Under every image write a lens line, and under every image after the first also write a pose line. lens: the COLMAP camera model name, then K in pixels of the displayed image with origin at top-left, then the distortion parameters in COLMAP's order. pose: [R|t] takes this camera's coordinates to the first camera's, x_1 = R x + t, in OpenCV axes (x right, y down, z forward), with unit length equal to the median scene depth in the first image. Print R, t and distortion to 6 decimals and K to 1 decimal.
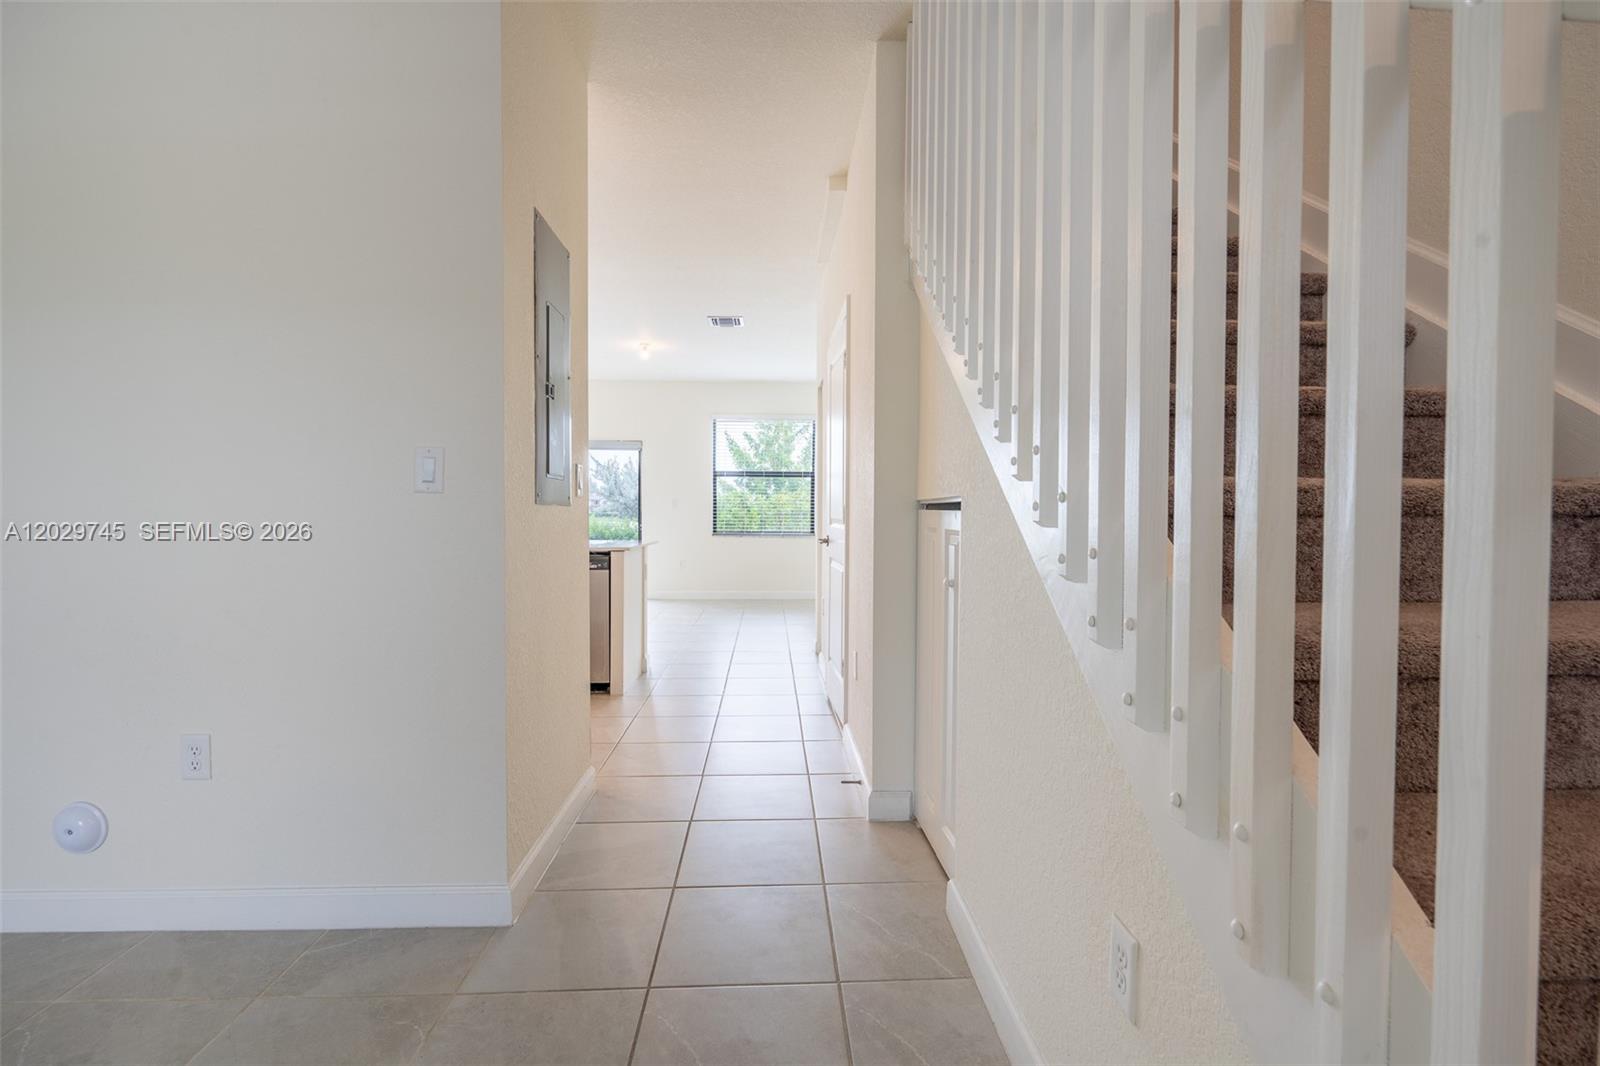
lens RADIAL K [[721.1, 0, 800.0], [0, 721.1, 533.0], [0, 0, 1]] dist [-0.004863, -0.000023]
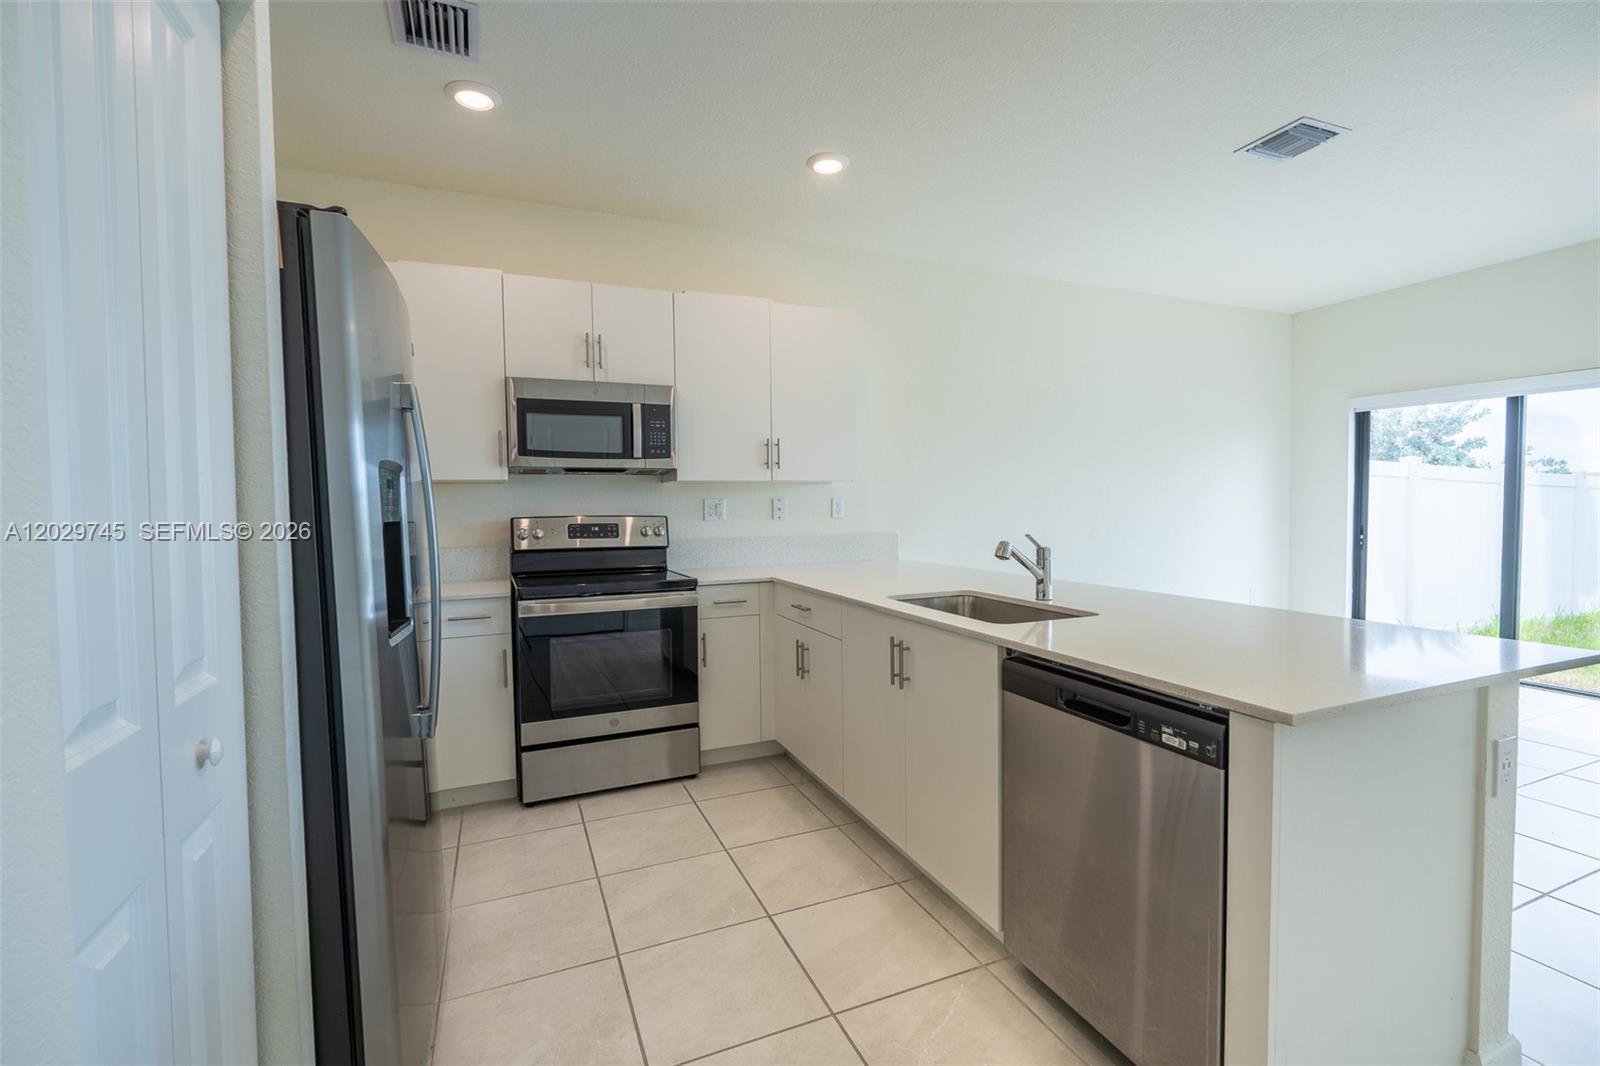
lens RADIAL K [[697.2, 0, 800.0], [0, 697.2, 533.0], [0, 0, 1]] dist [-0.003464, -0.000481]
pose [[0.349797, 0.029735, -0.936353, -0.029375], [-0.014466, 0.999548, 0.026338, -0.024548], [0.936714, 0.004332, 0.350069, 0.353073]]
